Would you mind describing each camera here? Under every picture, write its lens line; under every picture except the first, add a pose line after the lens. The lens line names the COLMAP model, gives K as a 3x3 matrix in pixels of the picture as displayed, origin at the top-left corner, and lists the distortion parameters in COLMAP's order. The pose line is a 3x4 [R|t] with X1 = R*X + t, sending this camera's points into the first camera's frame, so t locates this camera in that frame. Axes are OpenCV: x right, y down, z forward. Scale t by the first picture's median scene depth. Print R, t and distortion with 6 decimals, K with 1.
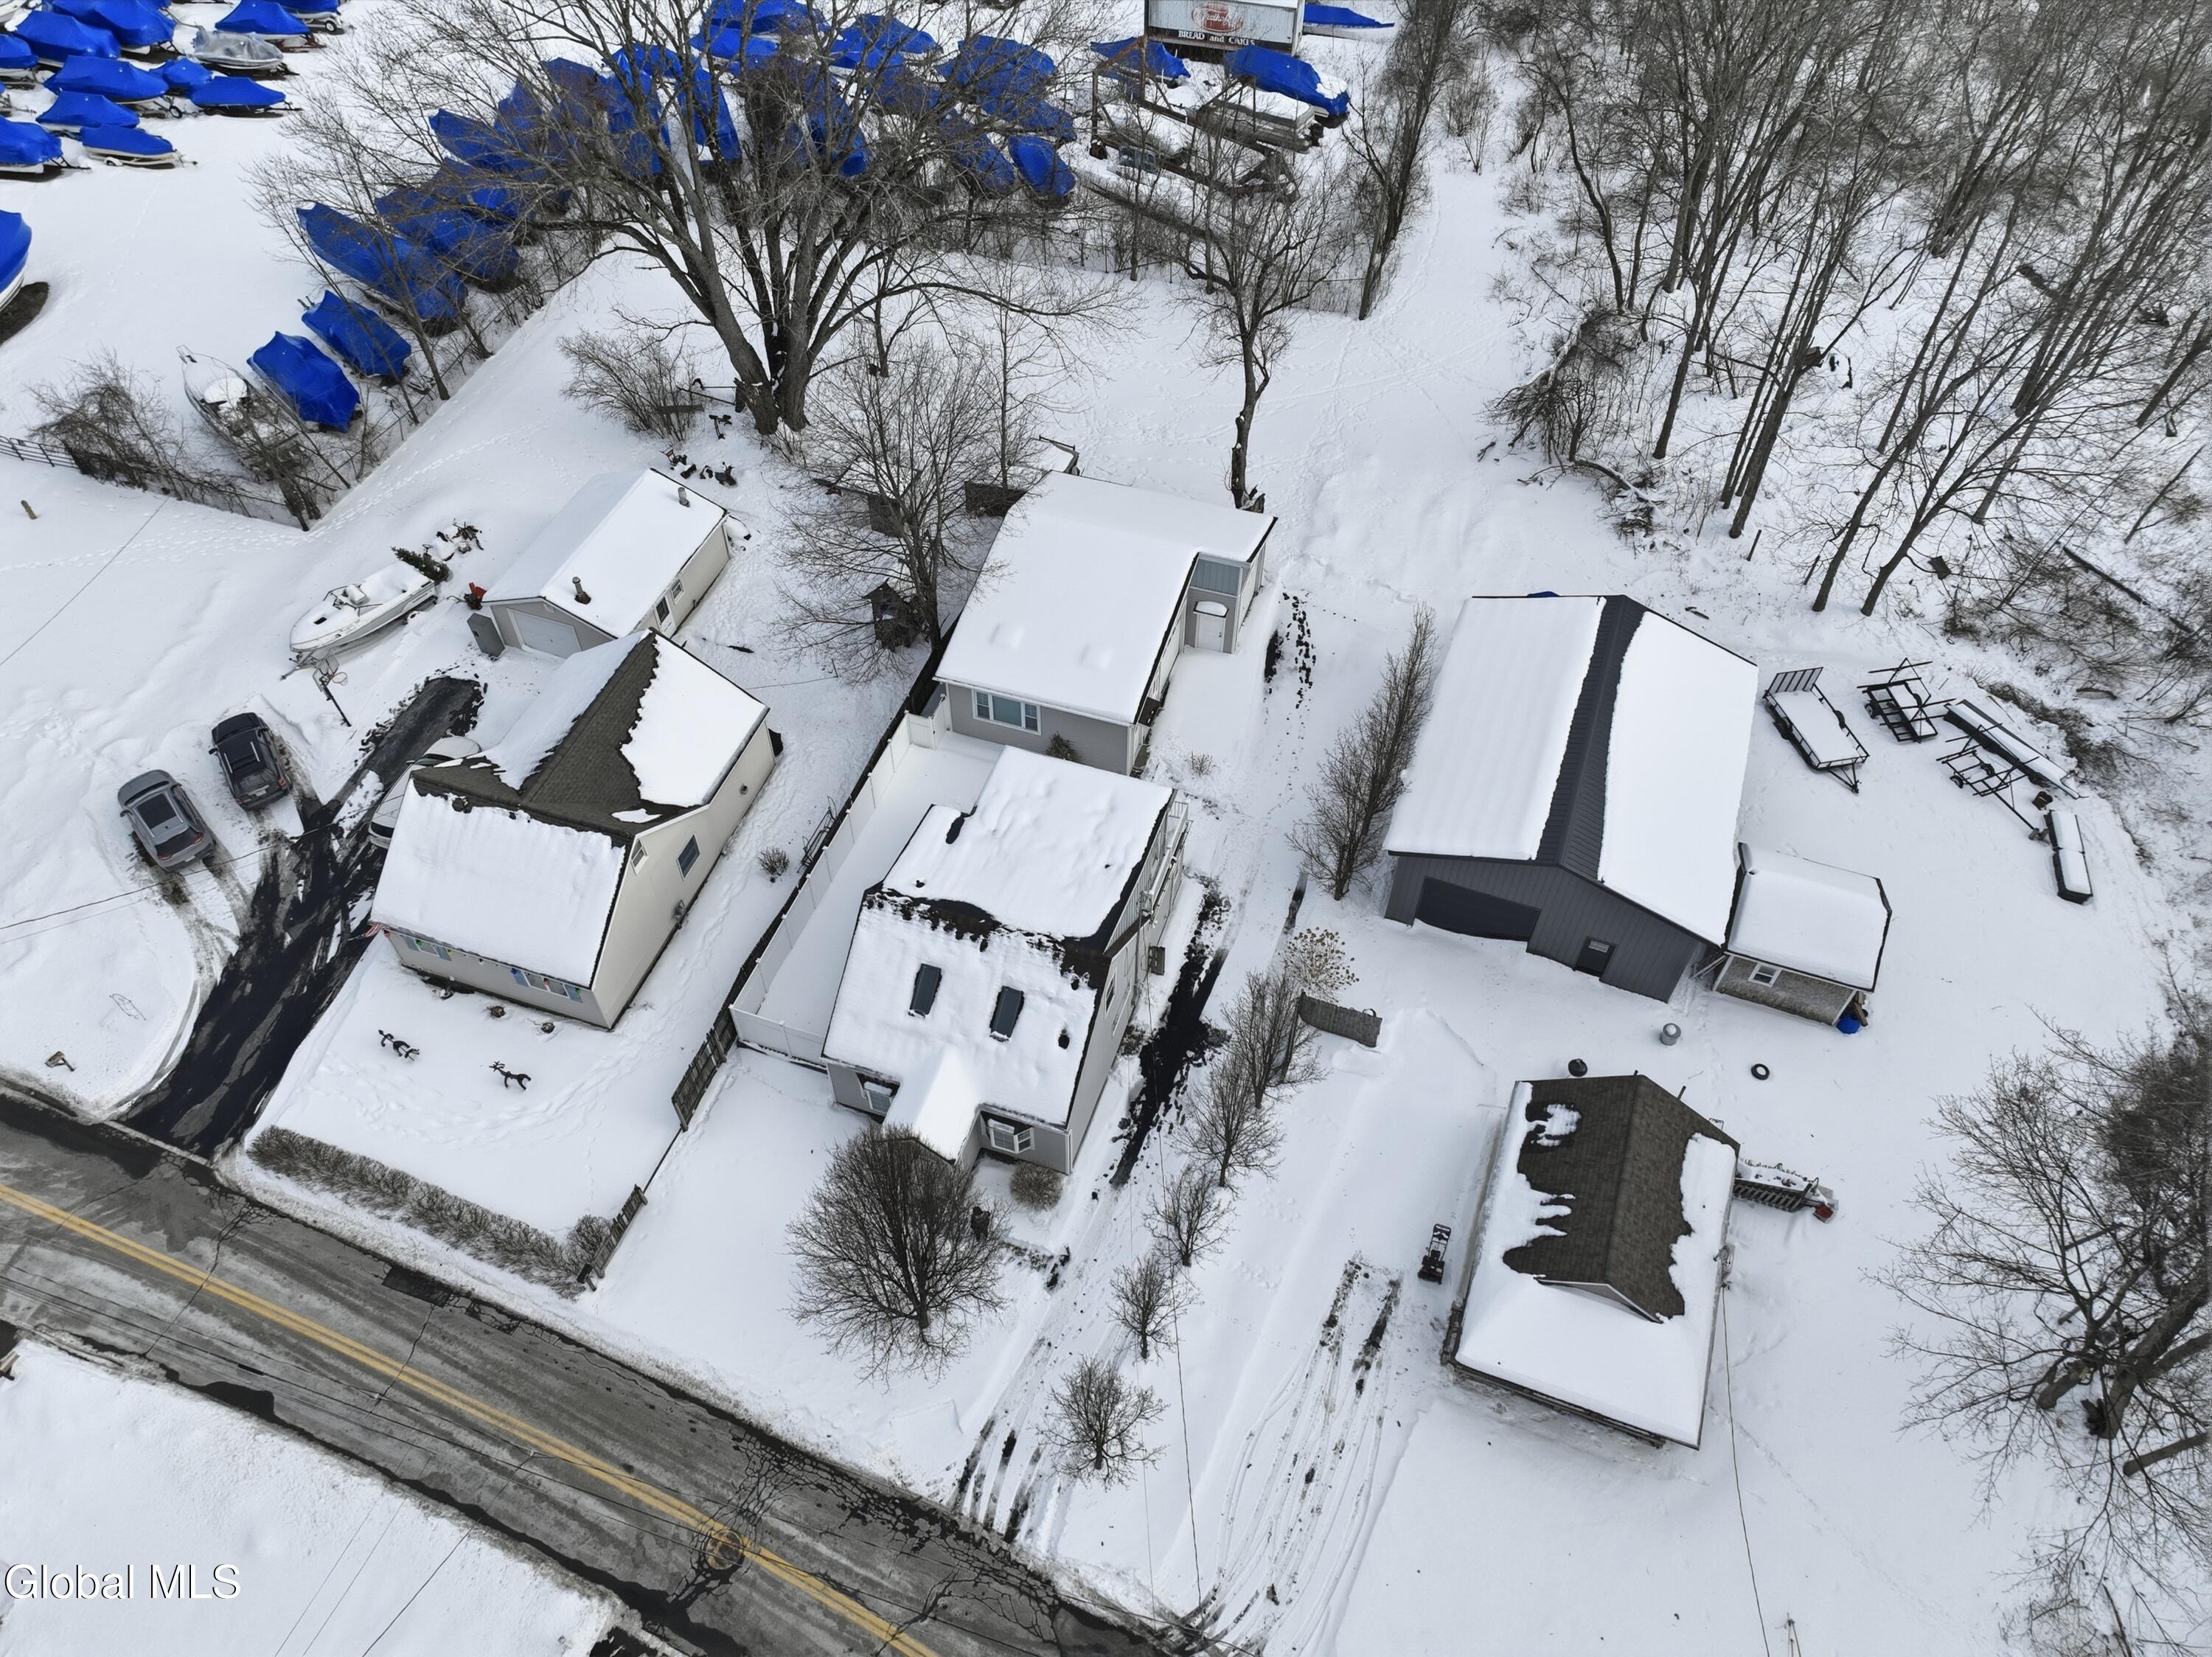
lens RADIAL K [[1554.3, 0, 1093.2], [0, 1554.3, 838.9], [0, 0, 1]] dist [-0.006715, 0.010891]
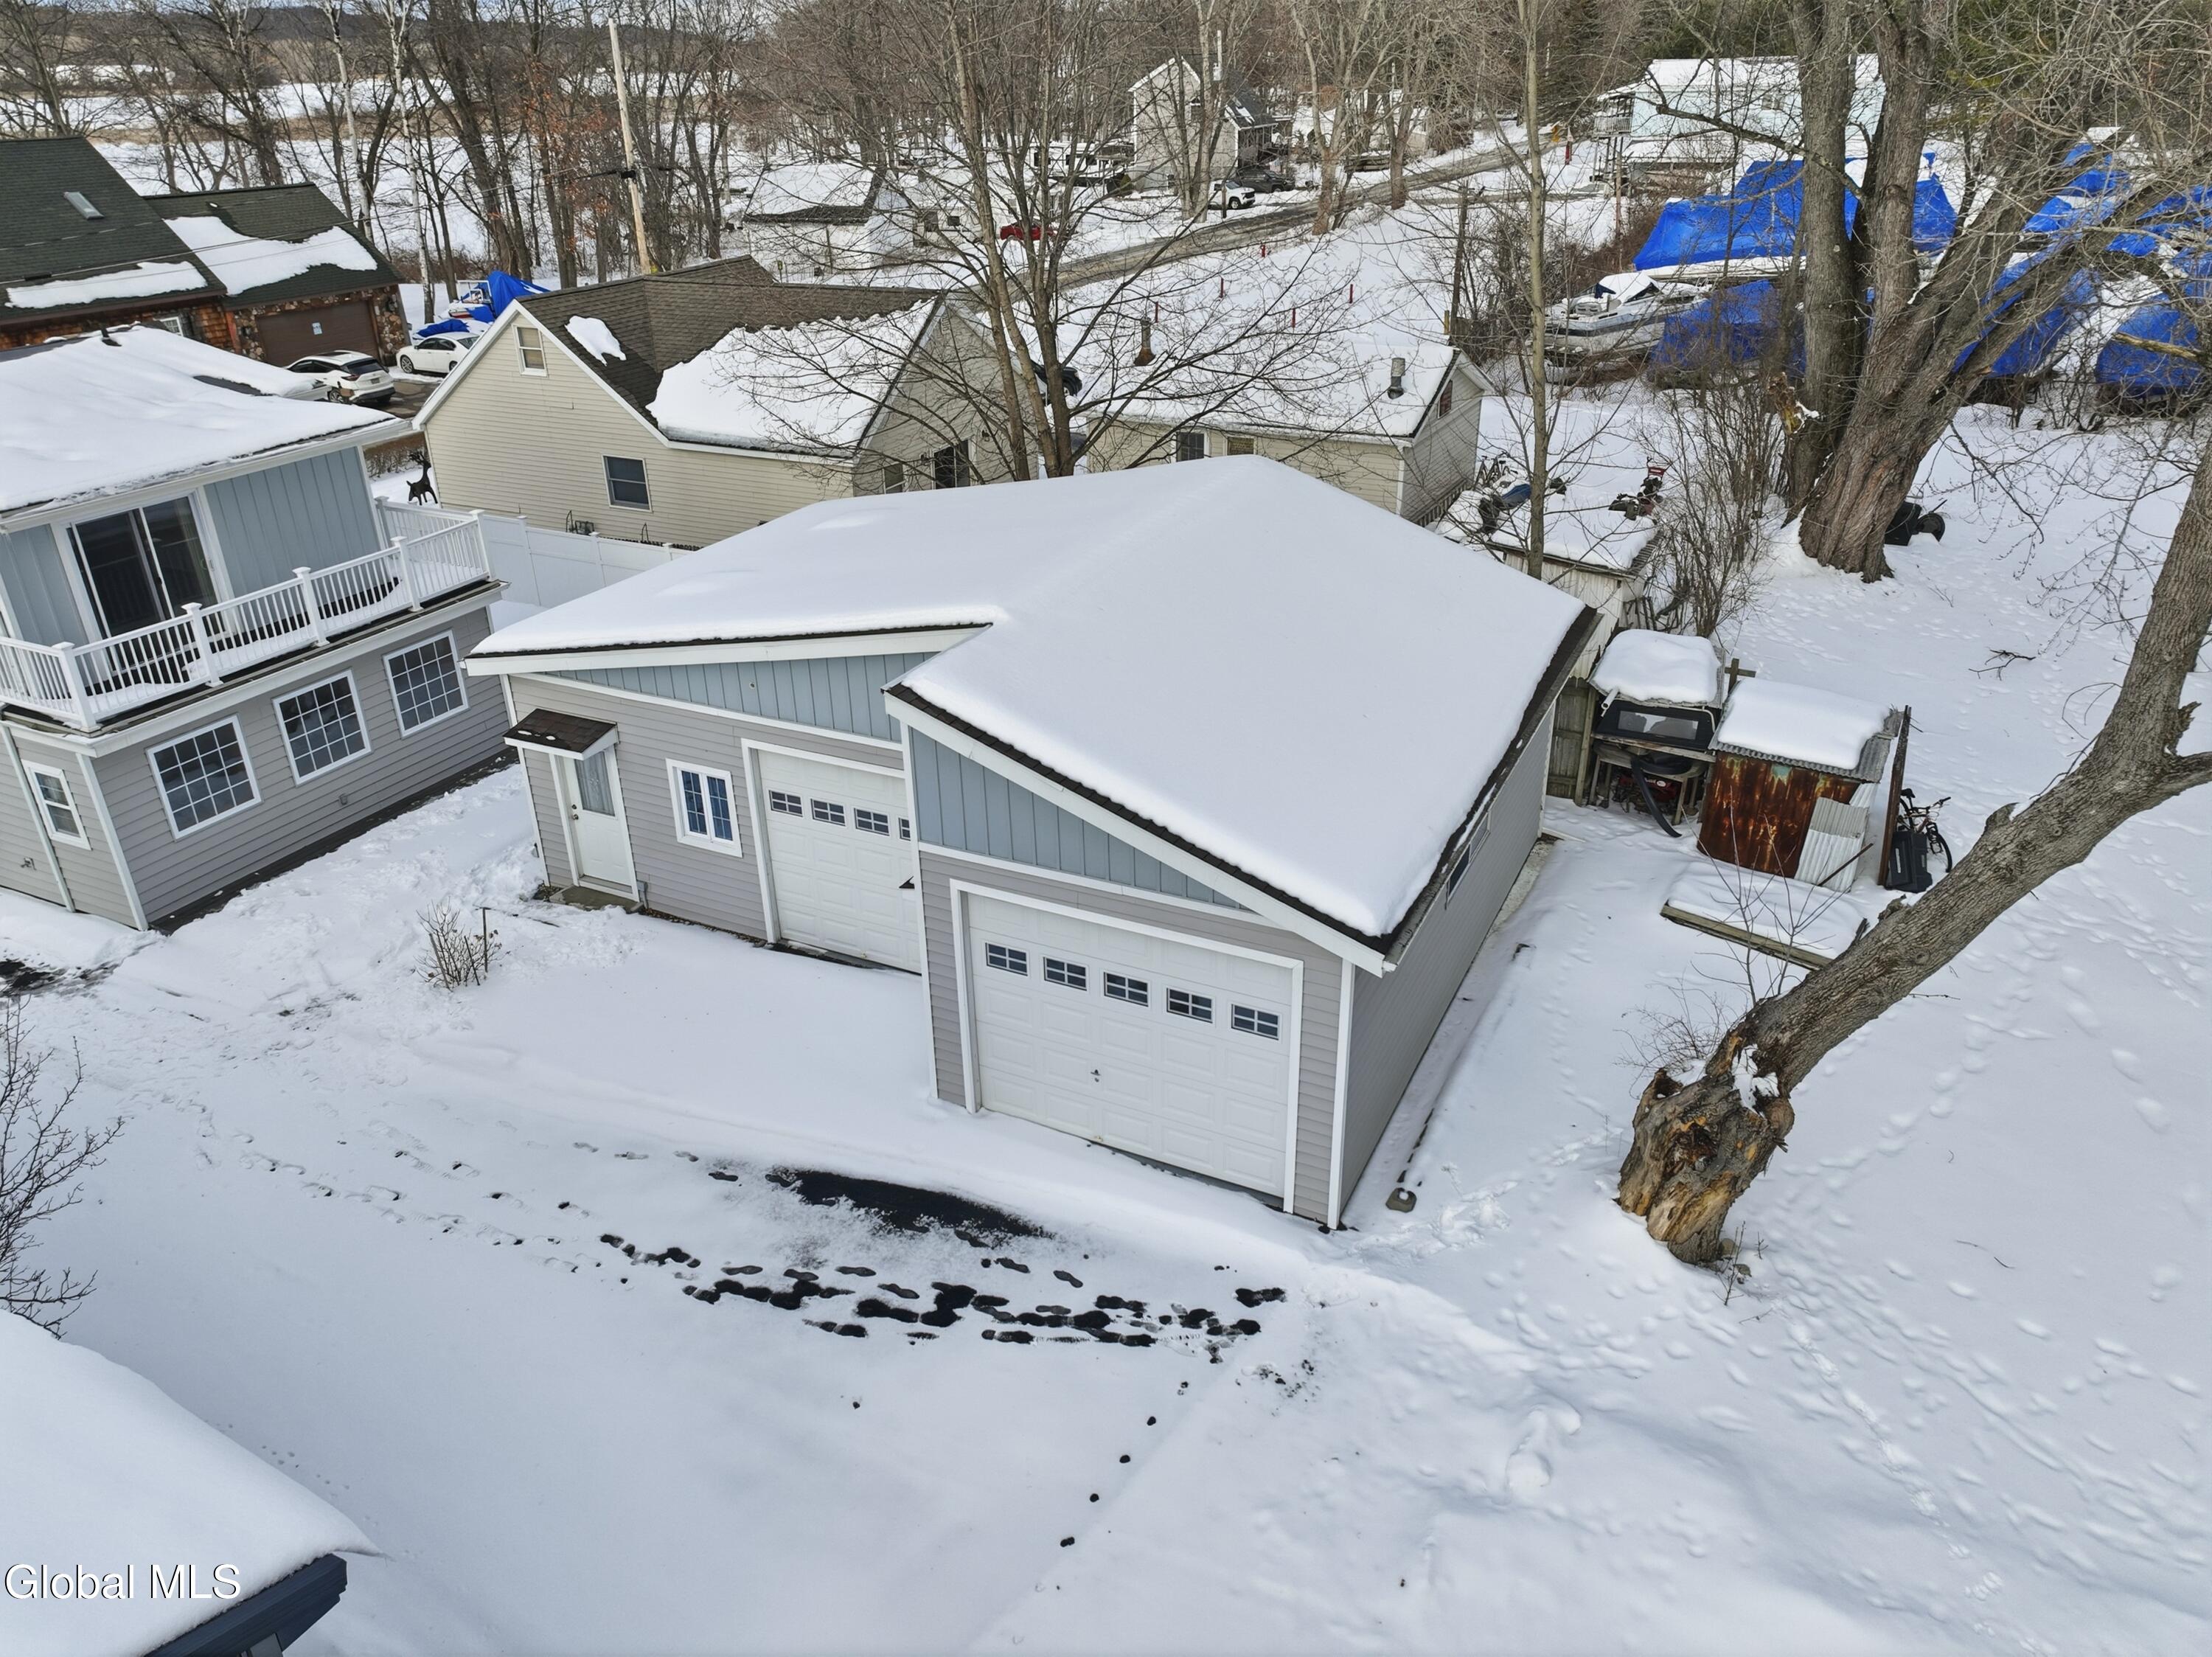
lens RADIAL K [[1543.5, 0, 1097.8], [0, 1543.5, 828.6], [0, 0, 1]] dist [-0.007271, 0.003424]
pose [[-0.134378, 0.446828, -0.884470, 0.357790], [-0.760175, 0.526087, 0.381270, -0.315804], [0.635670, 0.723586, 0.268973, 1.076036]]
